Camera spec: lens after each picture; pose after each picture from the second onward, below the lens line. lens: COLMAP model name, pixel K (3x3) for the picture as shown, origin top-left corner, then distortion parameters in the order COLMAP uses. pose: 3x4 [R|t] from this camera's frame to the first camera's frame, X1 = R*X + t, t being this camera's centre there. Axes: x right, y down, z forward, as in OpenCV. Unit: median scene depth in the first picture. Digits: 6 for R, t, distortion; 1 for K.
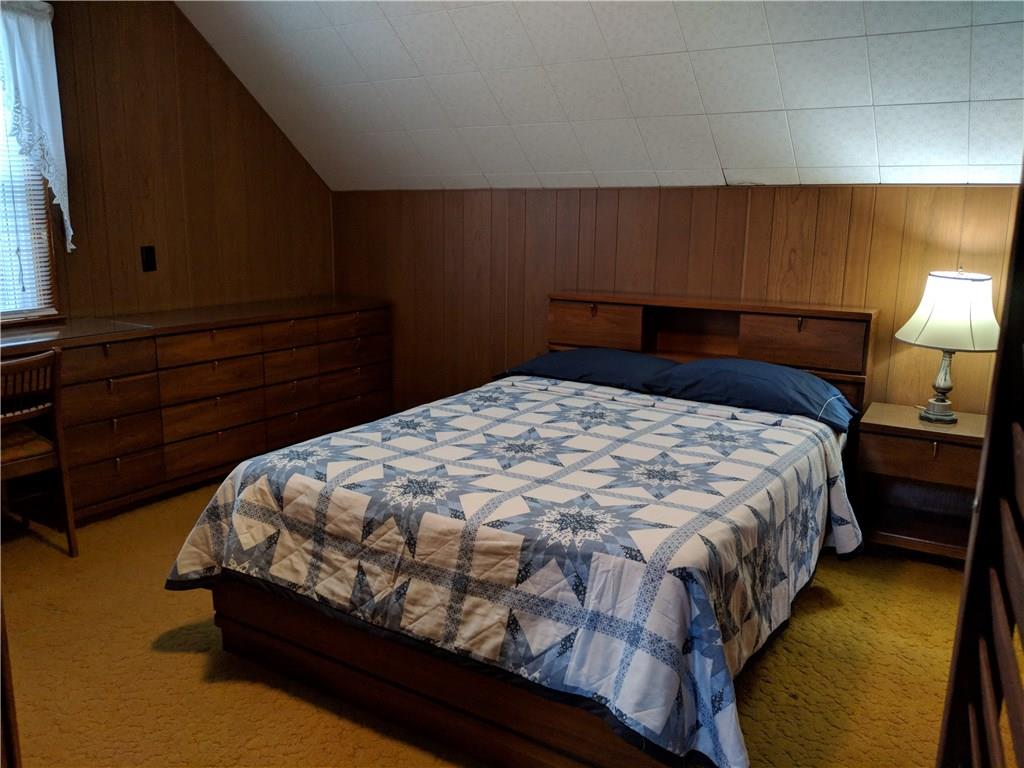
lens RADIAL K [[817.3, 0, 511.2], [0, 817.3, 383.4], [0, 0, 1]] dist [-0.005051, -0.010416]
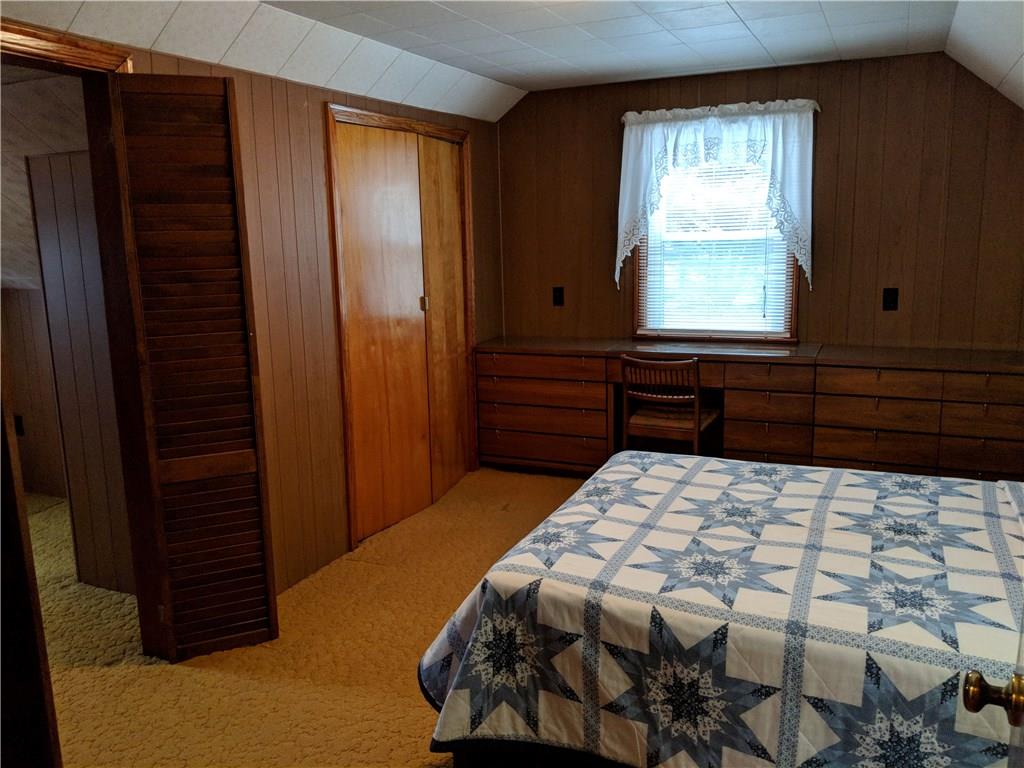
lens RADIAL K [[817.3, 0, 510.7], [0, 817.3, 383.7], [0, 0, 1]] dist [-0.005051, -0.010416]
pose [[0.135562, 0.167004, -0.976592, 0.856135], [-0.176388, 0.974013, 0.142078, -0.155730], [0.974941, 0.152999, 0.161497, 0.485065]]
